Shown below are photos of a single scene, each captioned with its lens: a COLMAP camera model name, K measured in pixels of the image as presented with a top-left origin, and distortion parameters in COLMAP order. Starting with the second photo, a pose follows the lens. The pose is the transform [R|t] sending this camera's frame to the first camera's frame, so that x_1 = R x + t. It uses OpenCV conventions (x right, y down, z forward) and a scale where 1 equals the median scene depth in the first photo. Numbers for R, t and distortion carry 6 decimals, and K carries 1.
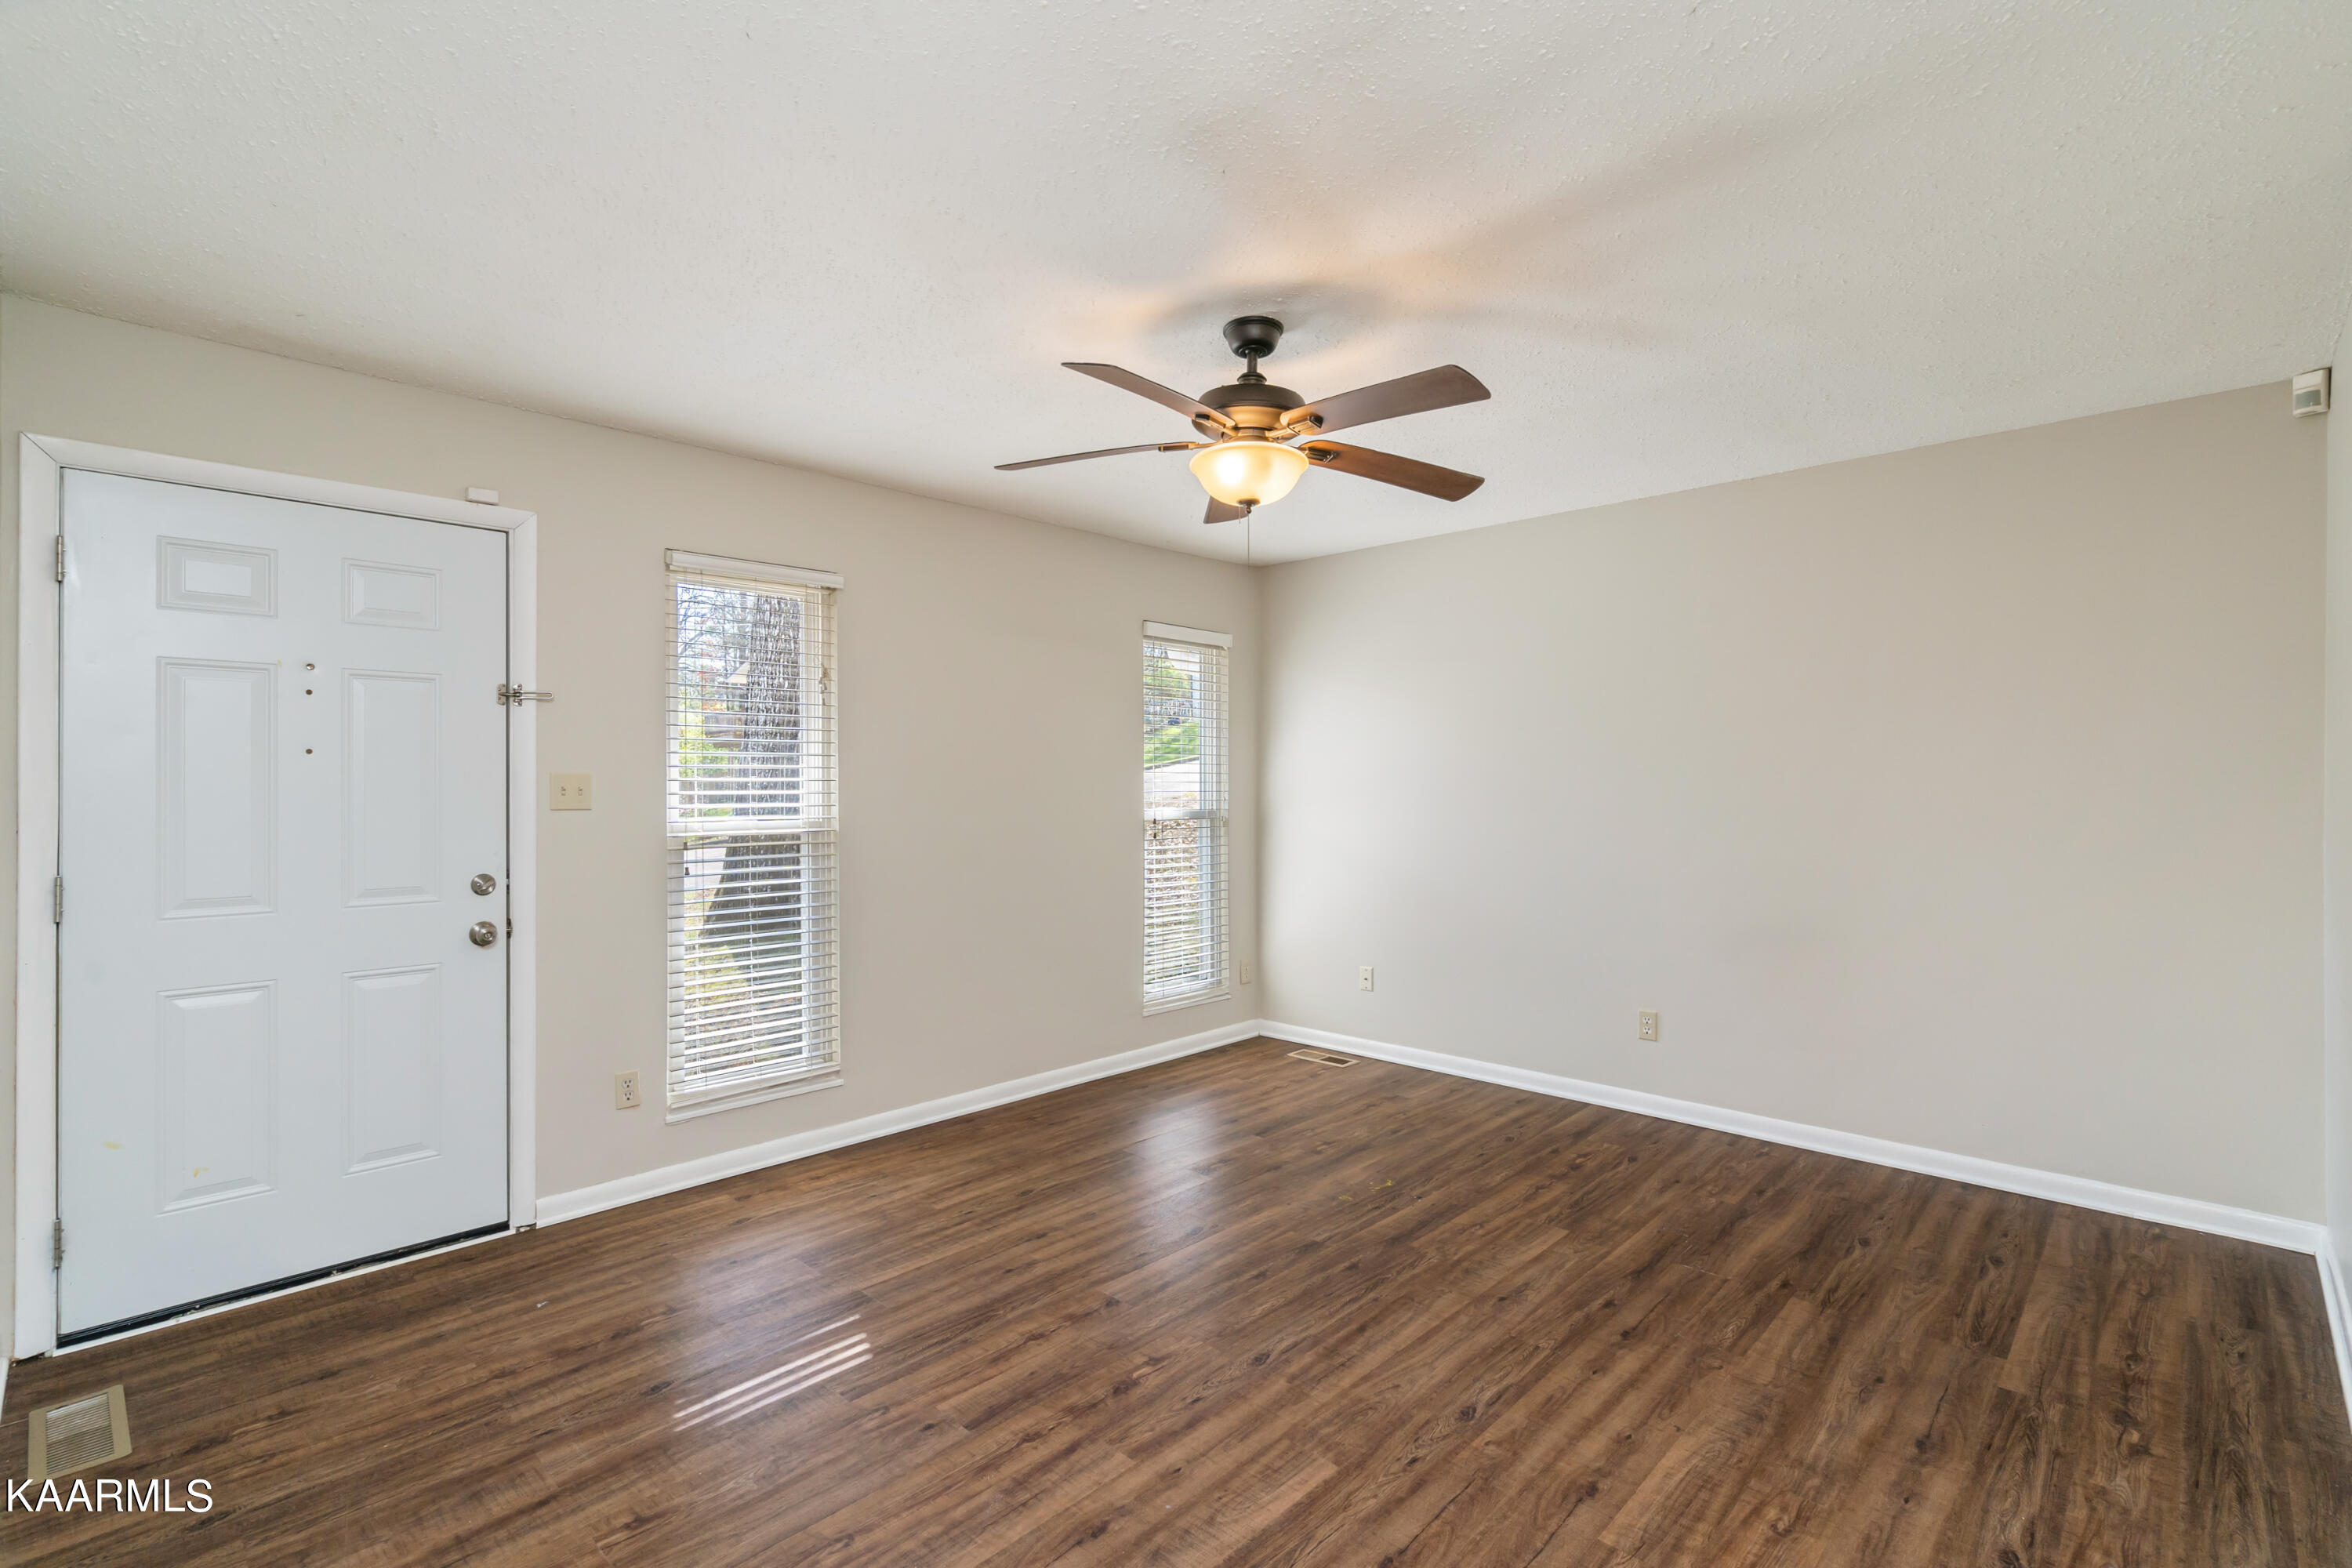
lens RADIAL K [[1075.7, 0, 1184.6], [0, 1075.7, 782.2], [0, 0, 1]] dist [-0.007961, 0.001808]
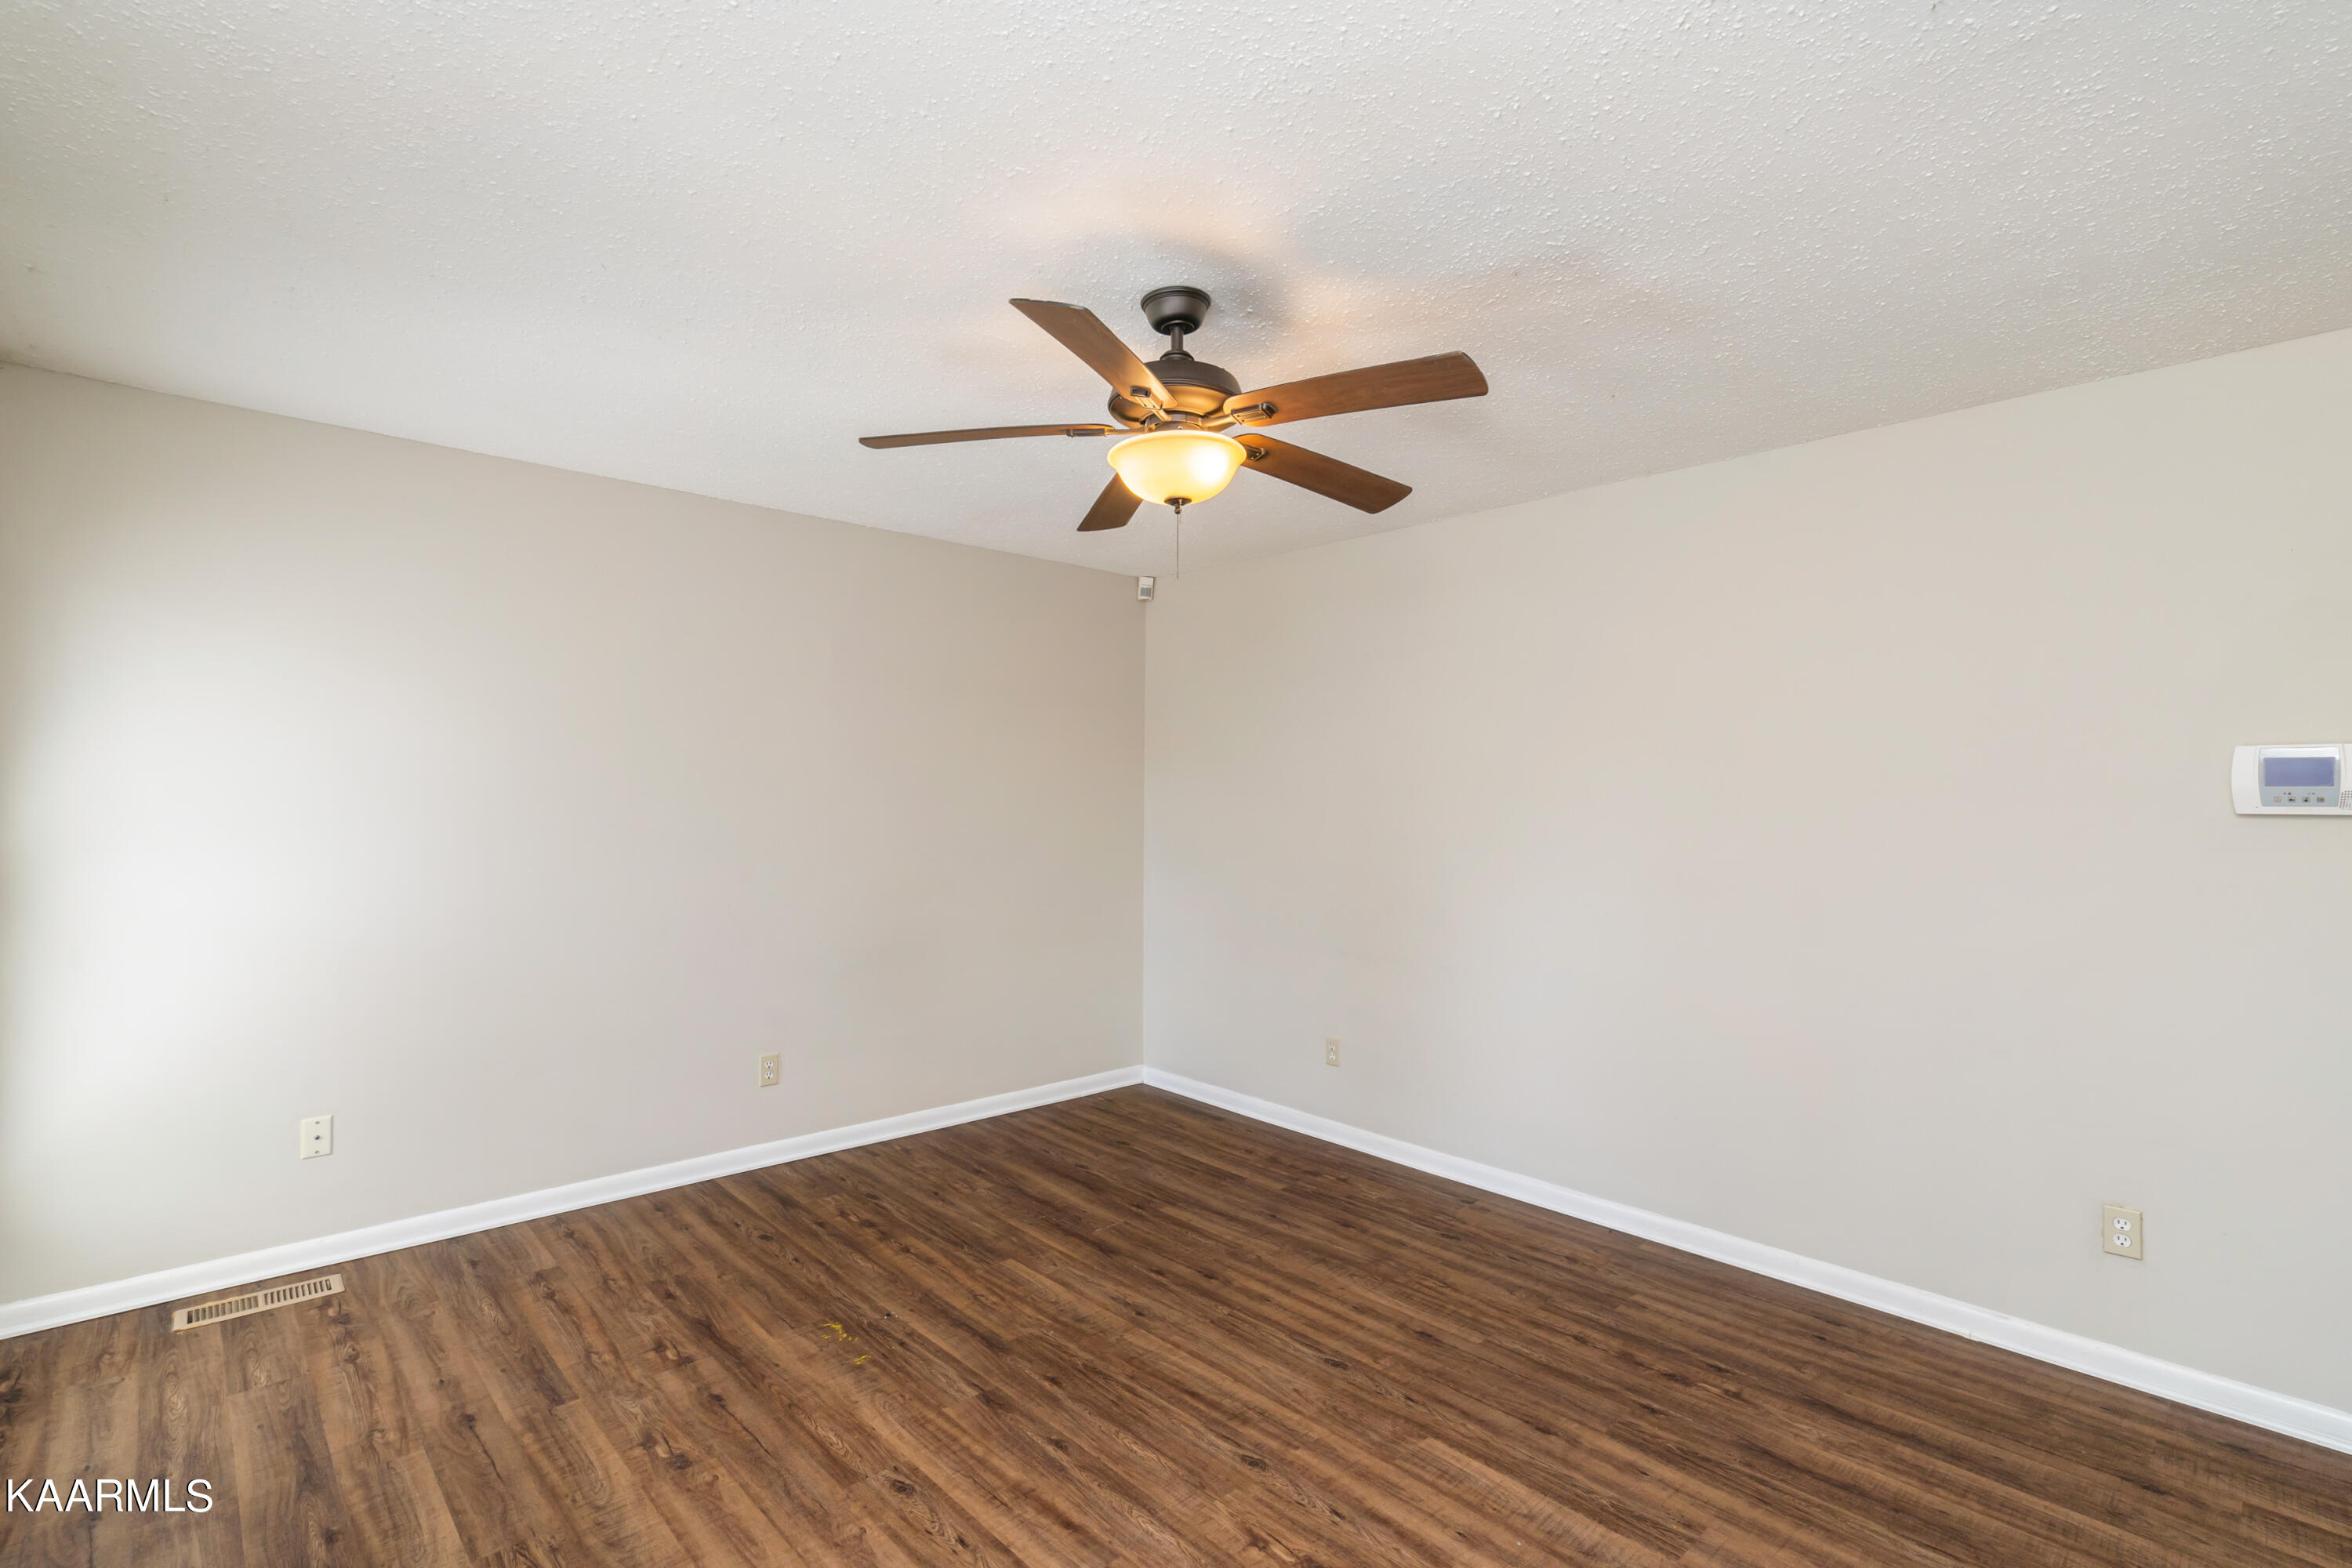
lens RADIAL K [[1075.7, 0, 1182.7], [0, 1075.7, 798.5], [0, 0, 1]] dist [-0.007961, 0.001808]
pose [[0.059756, 0.002954, 0.998209, -0.783904], [-0.009575, 0.999951, -0.002386, -0.021236], [-0.998167, -0.009415, 0.059781, 0.939813]]
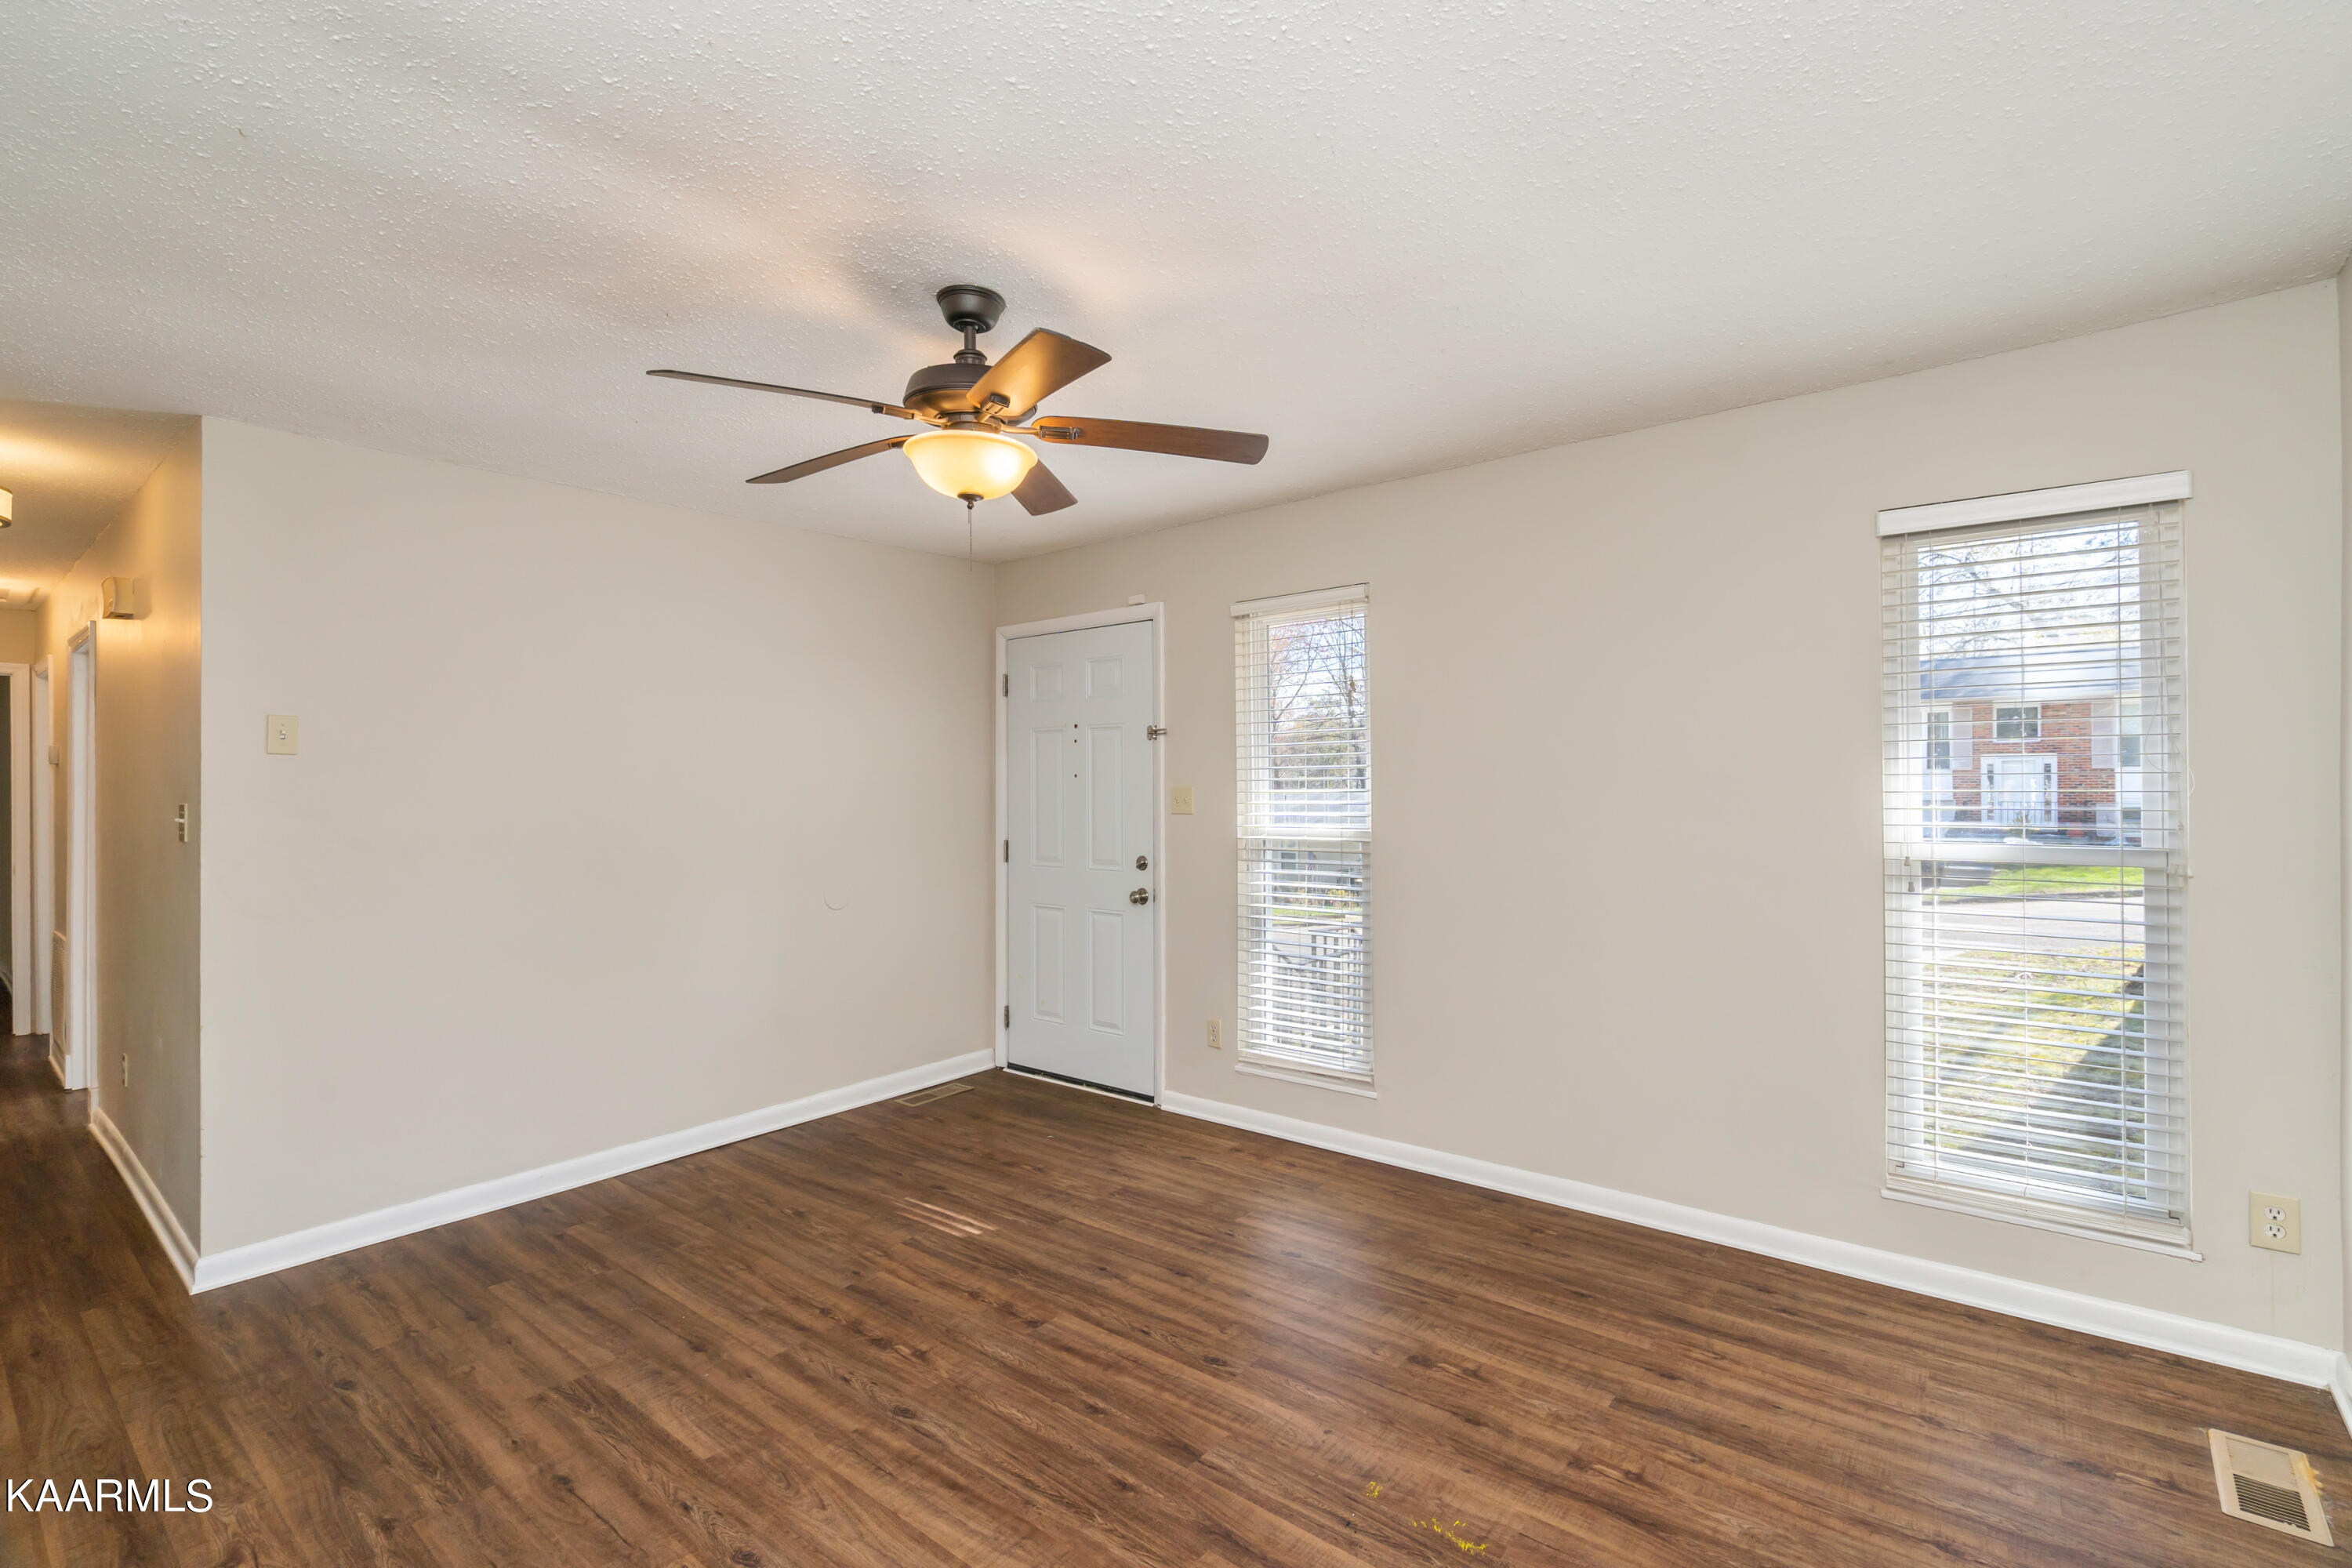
lens RADIAL K [[1075.7, 0, 1176.3], [0, 1075.7, 791.0], [0, 0, 1]] dist [-0.007961, 0.001808]
pose [[0.071245, 0.009235, -0.997416, 0.962789], [0.010753, 0.999892, 0.010026, -0.021622], [0.997401, -0.011439, 0.071138, 1.096751]]
